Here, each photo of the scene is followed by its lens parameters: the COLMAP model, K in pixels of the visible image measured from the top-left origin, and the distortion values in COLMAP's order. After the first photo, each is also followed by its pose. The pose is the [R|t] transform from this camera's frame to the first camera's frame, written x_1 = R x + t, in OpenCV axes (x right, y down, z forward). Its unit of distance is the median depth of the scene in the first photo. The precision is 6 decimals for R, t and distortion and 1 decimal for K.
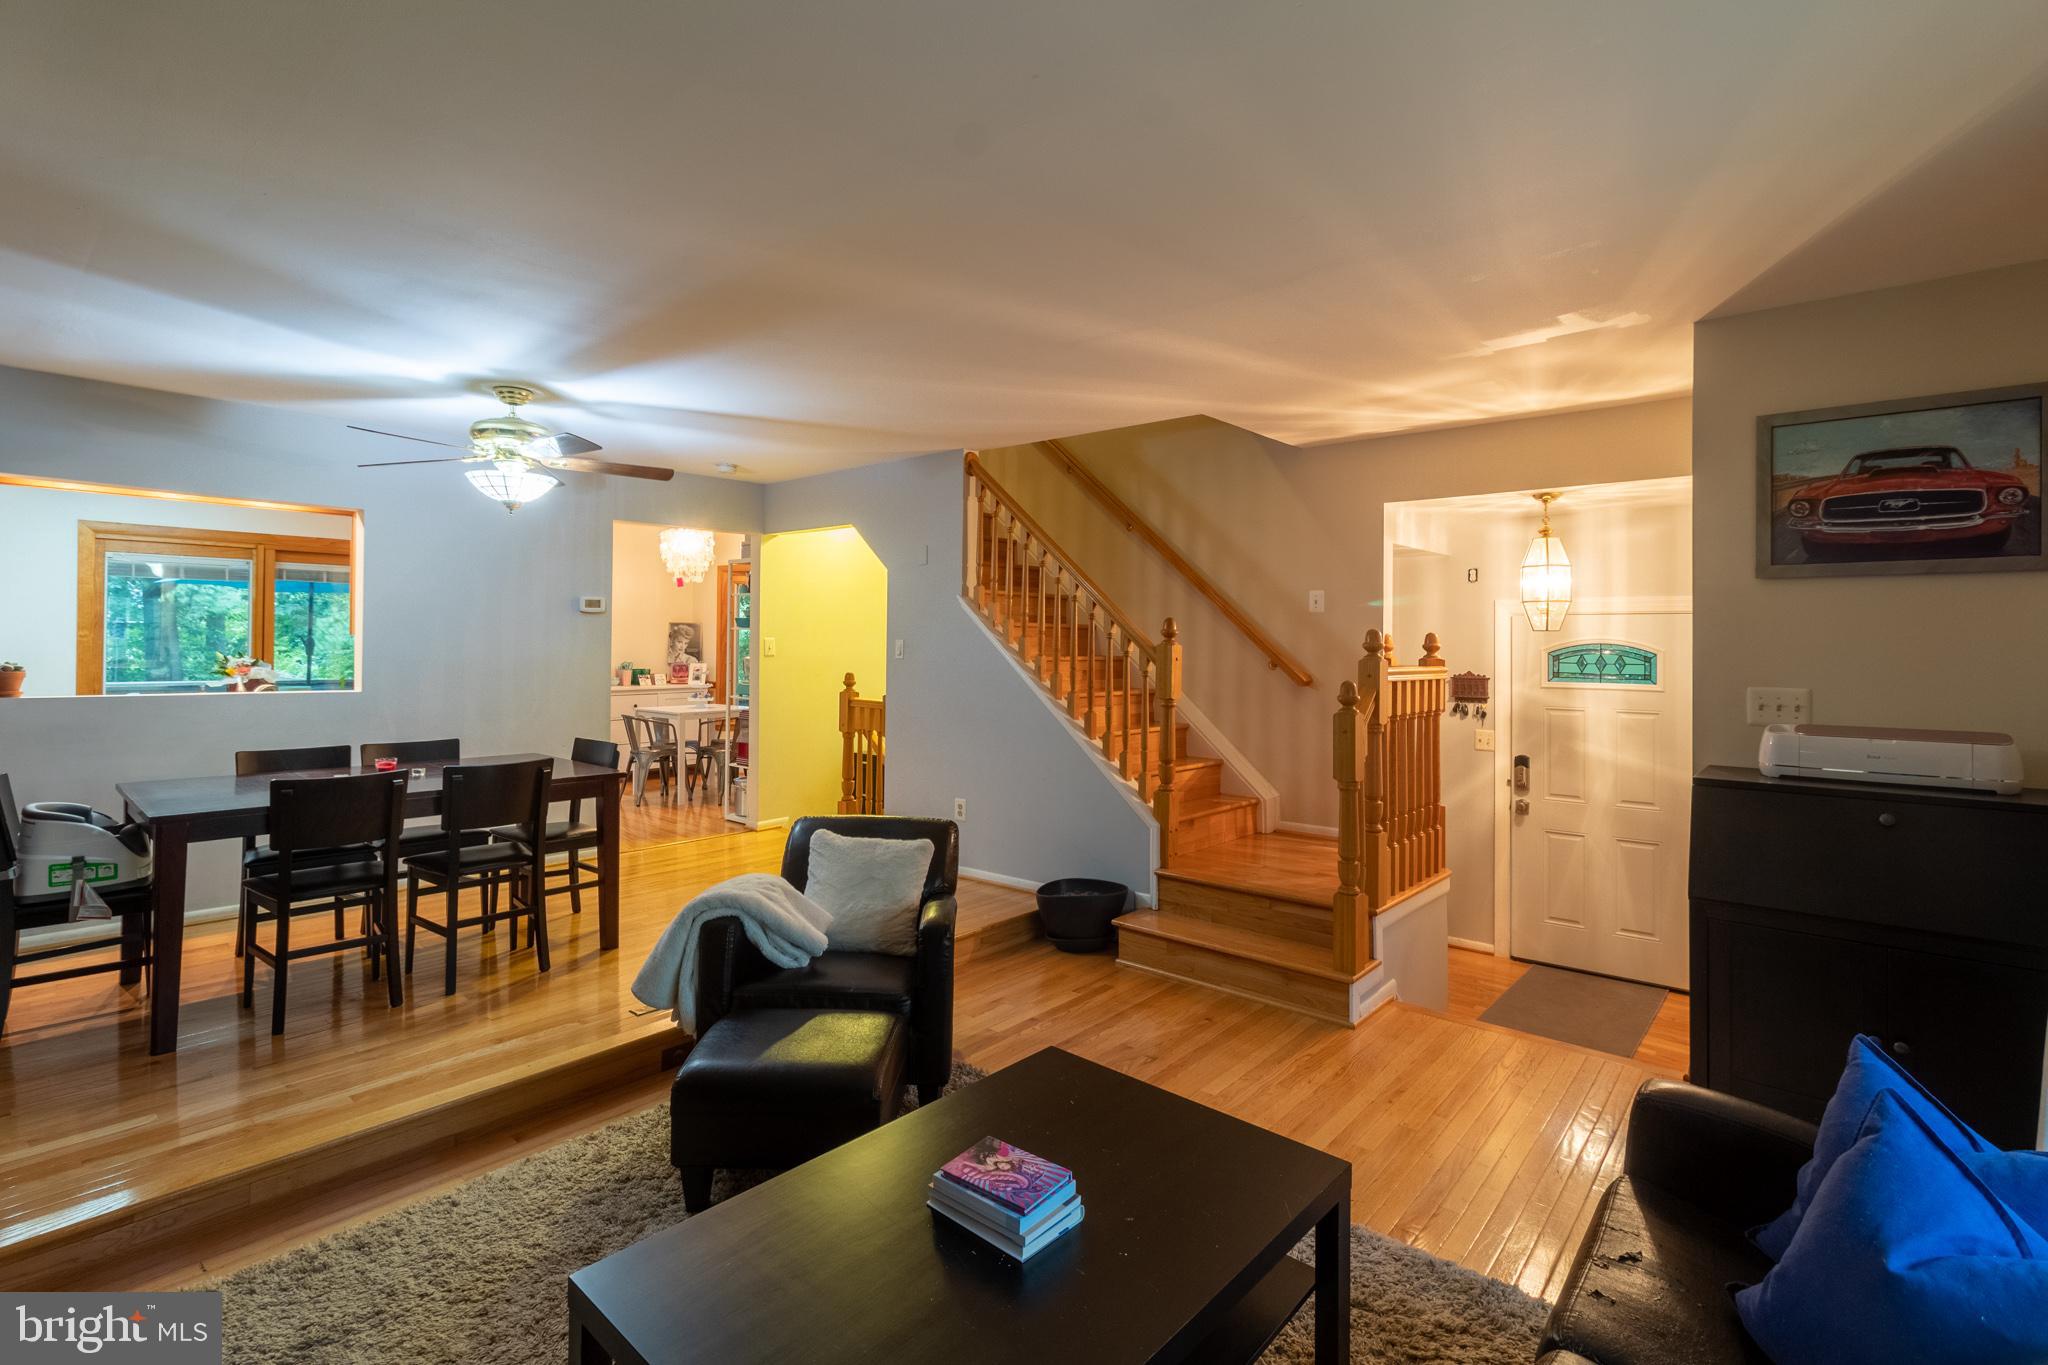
lens RADIAL K [[940.2, 0, 1023.1], [0, 940.2, 643.9], [0, 0, 1]] dist [-0.002082, 0.000036]
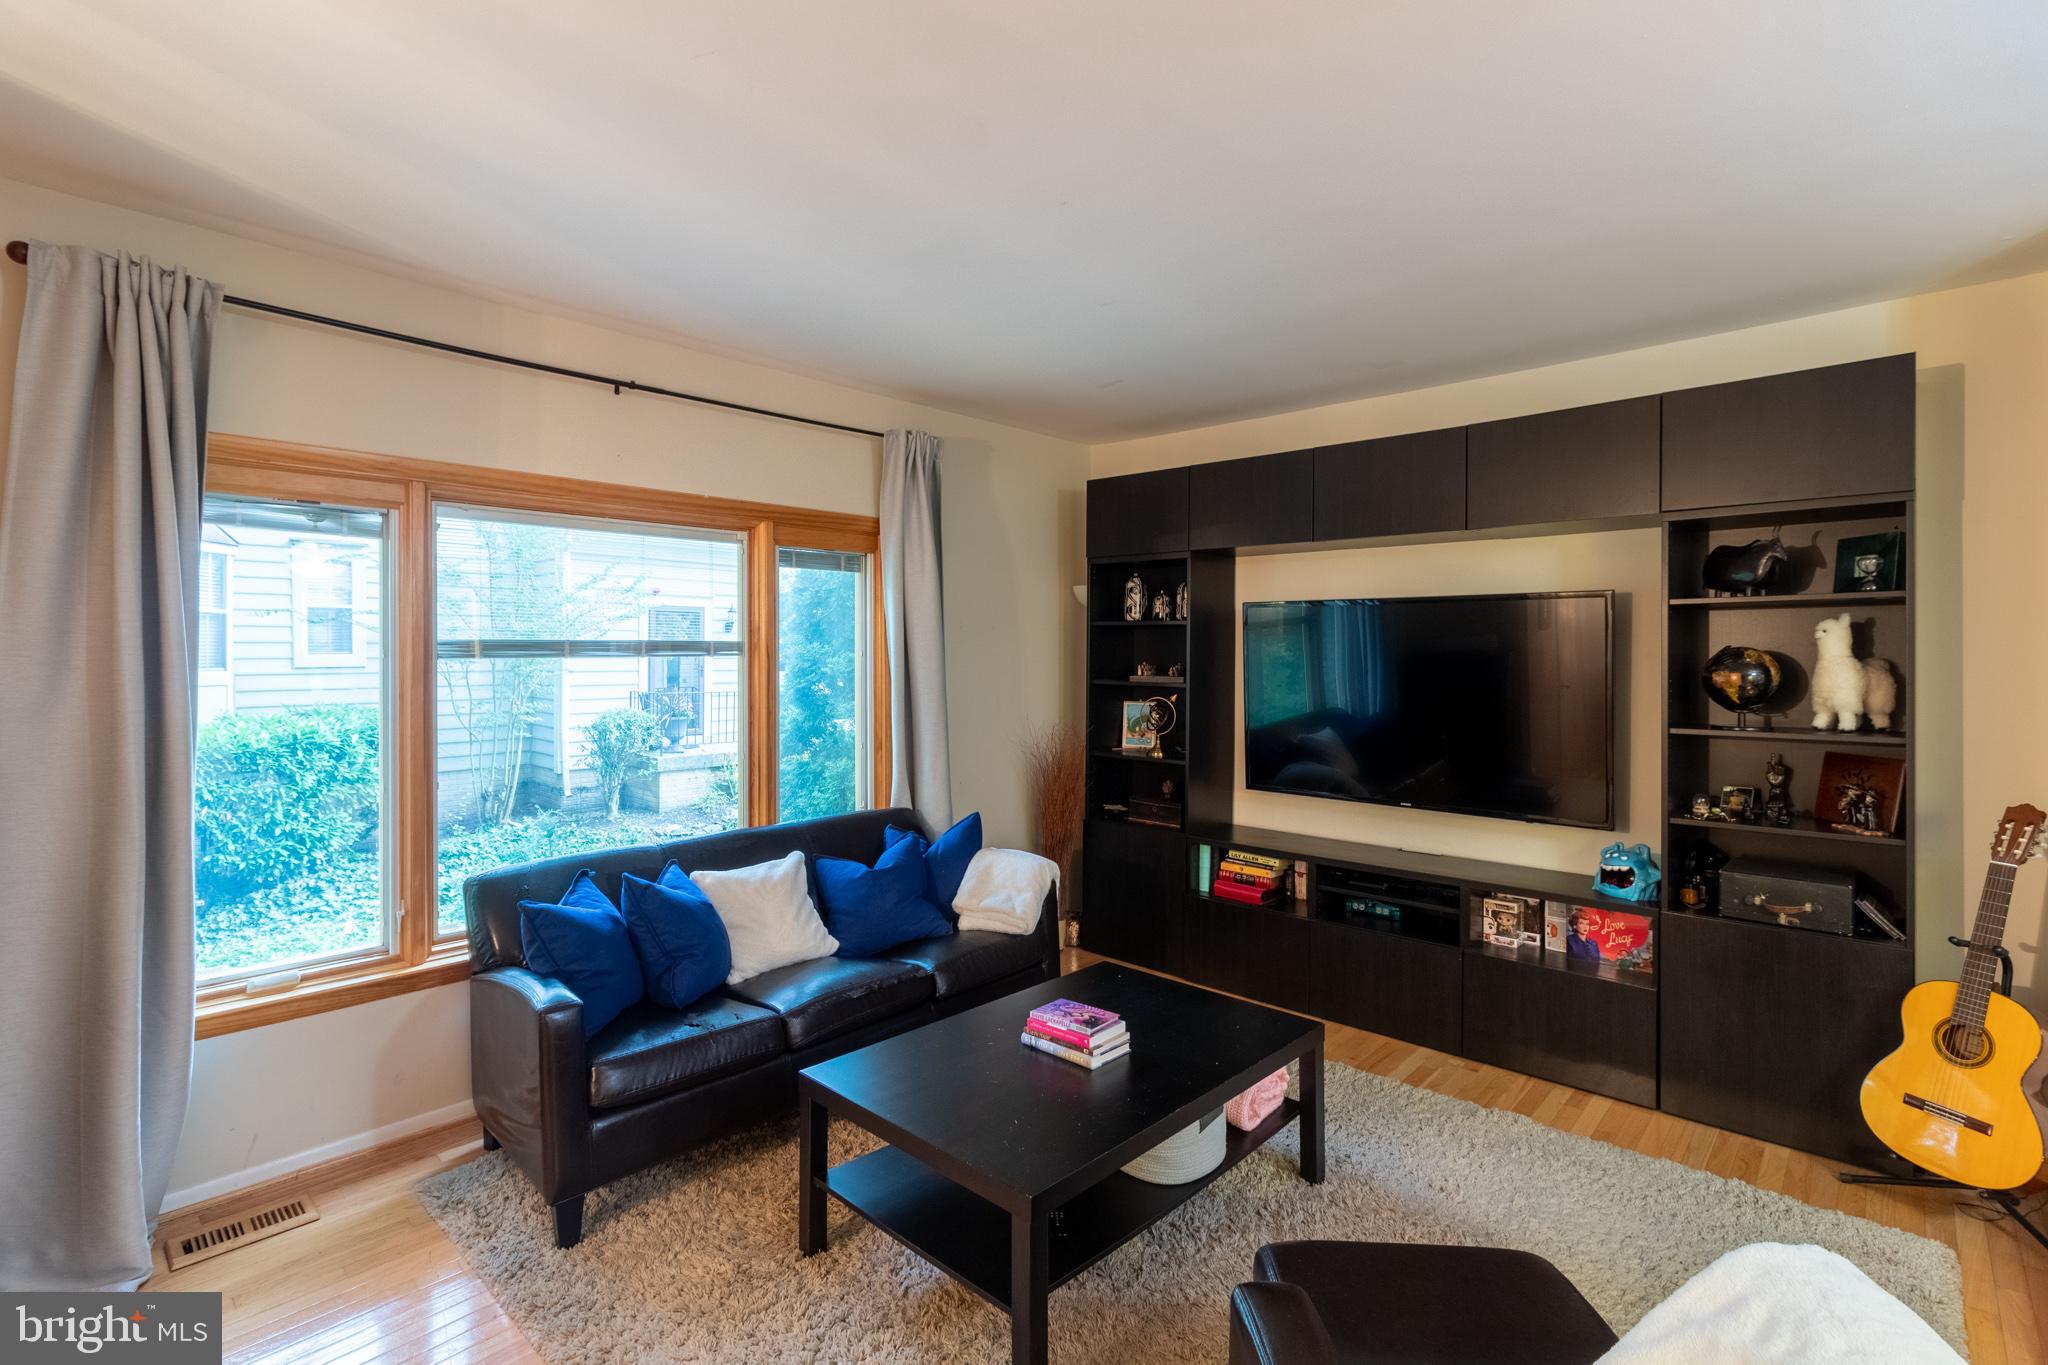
lens RADIAL K [[954.6, 0, 1024.0], [0, 954.6, 657.7], [0, 0, 1]] dist [-0.000064, 0.000134]
pose [[-0.999099, -0.011506, 0.040862, 0.002967], [-0.011322, 0.999925, 0.004739, 0.000299], [-0.040913, 0.004272, -0.999154, 1.113153]]
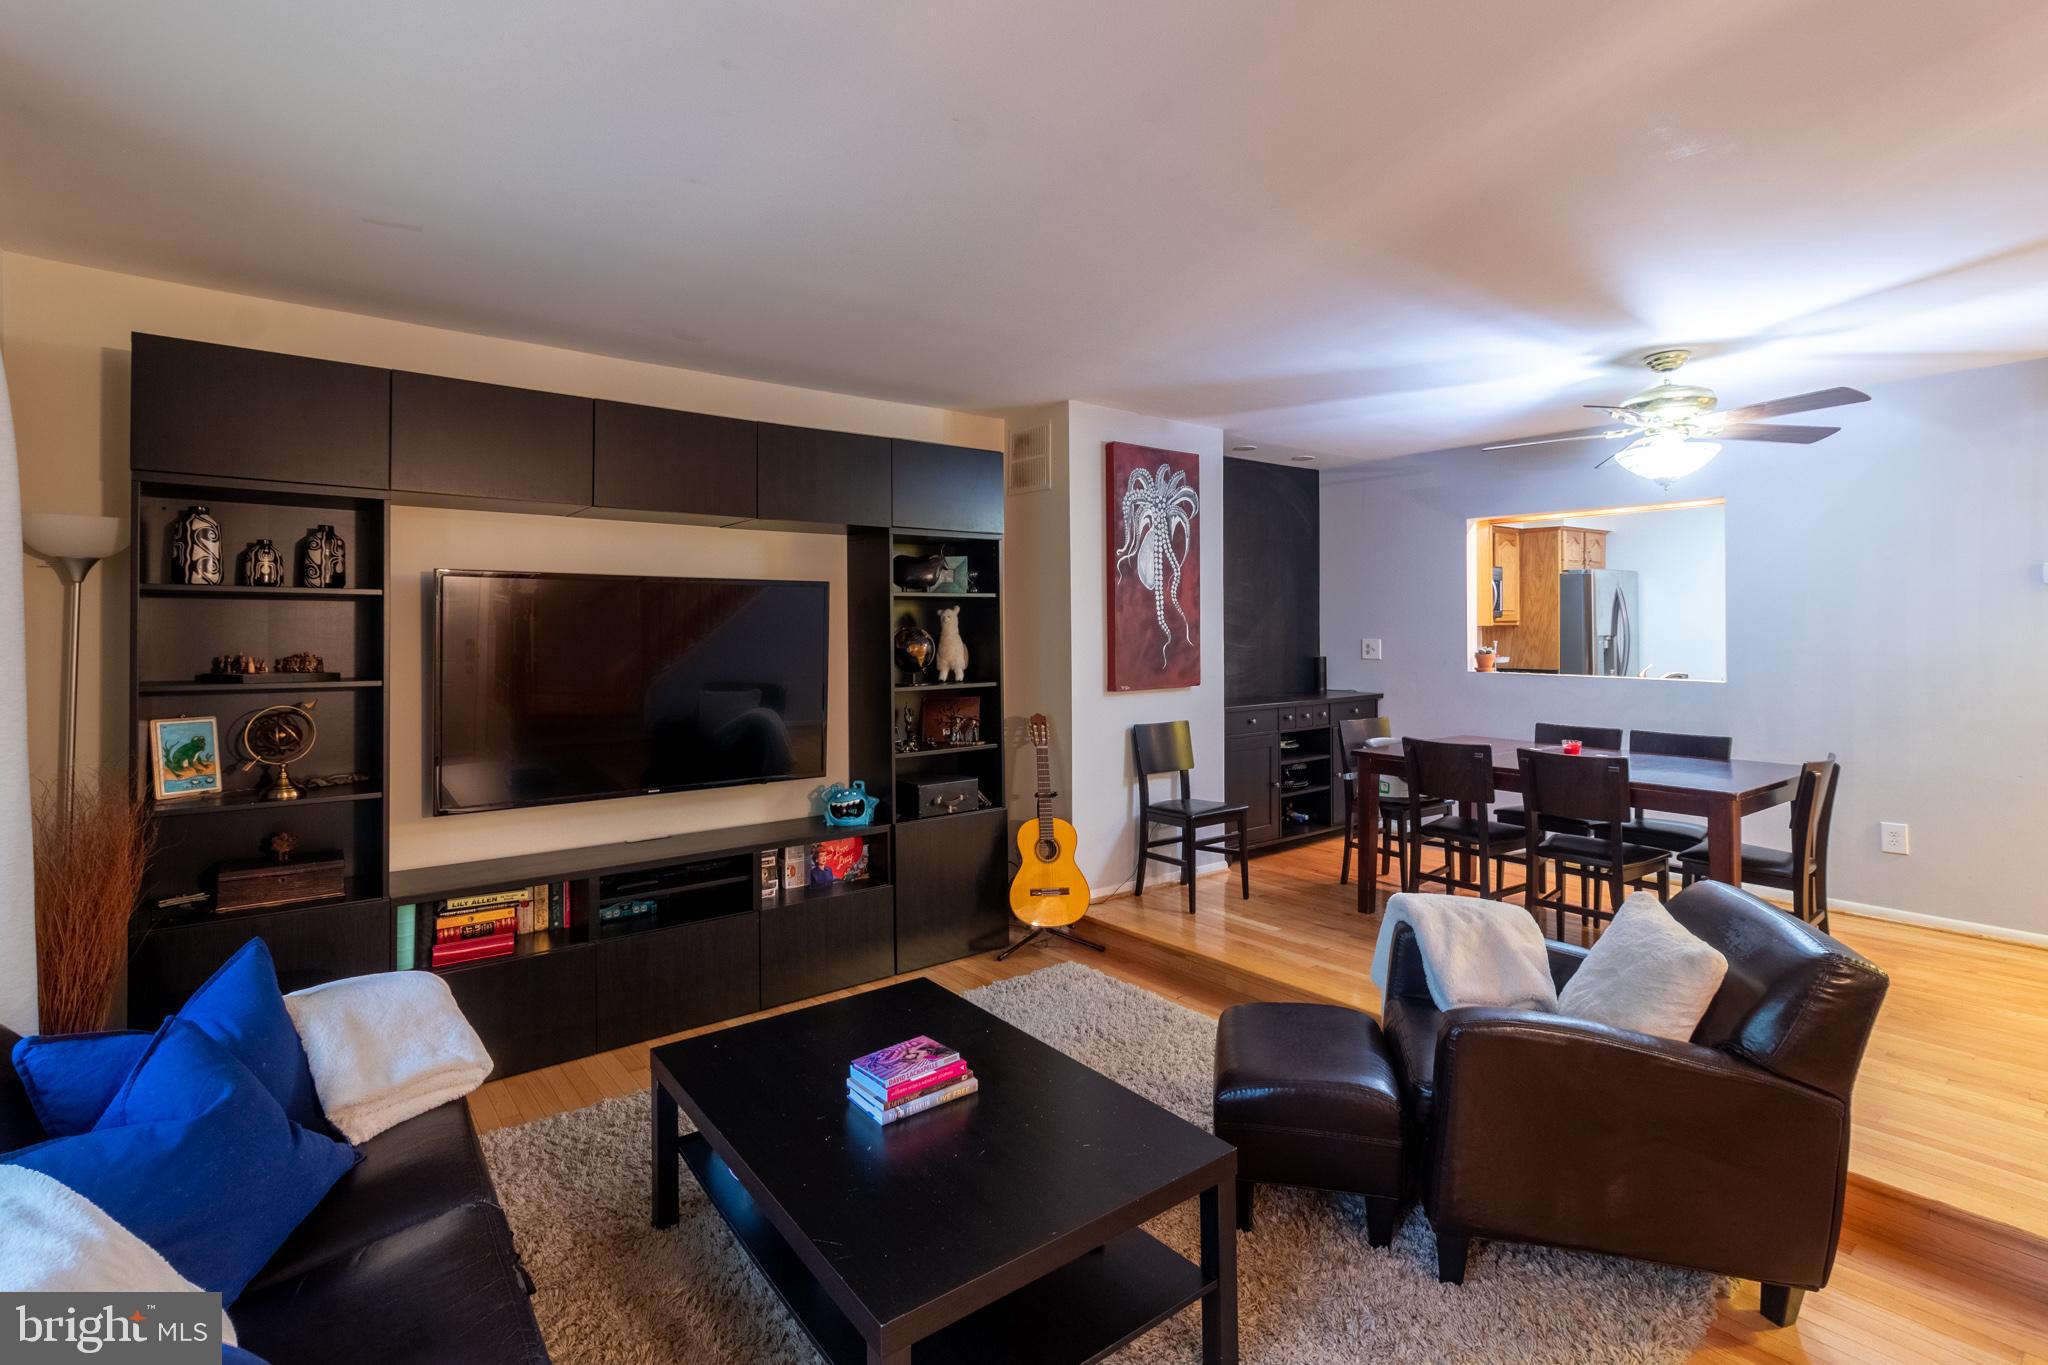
lens RADIAL K [[947.1, 0, 1021.5], [0, 947.1, 624.1], [0, 0, 1]] dist [0.000672, 0.000130]
pose [[-0.203877, -0.014199, -0.978894, 0.531991], [0.004729, 0.999869, -0.015488, 0.002730], [0.978985, -0.007787, -0.203783, 0.631936]]
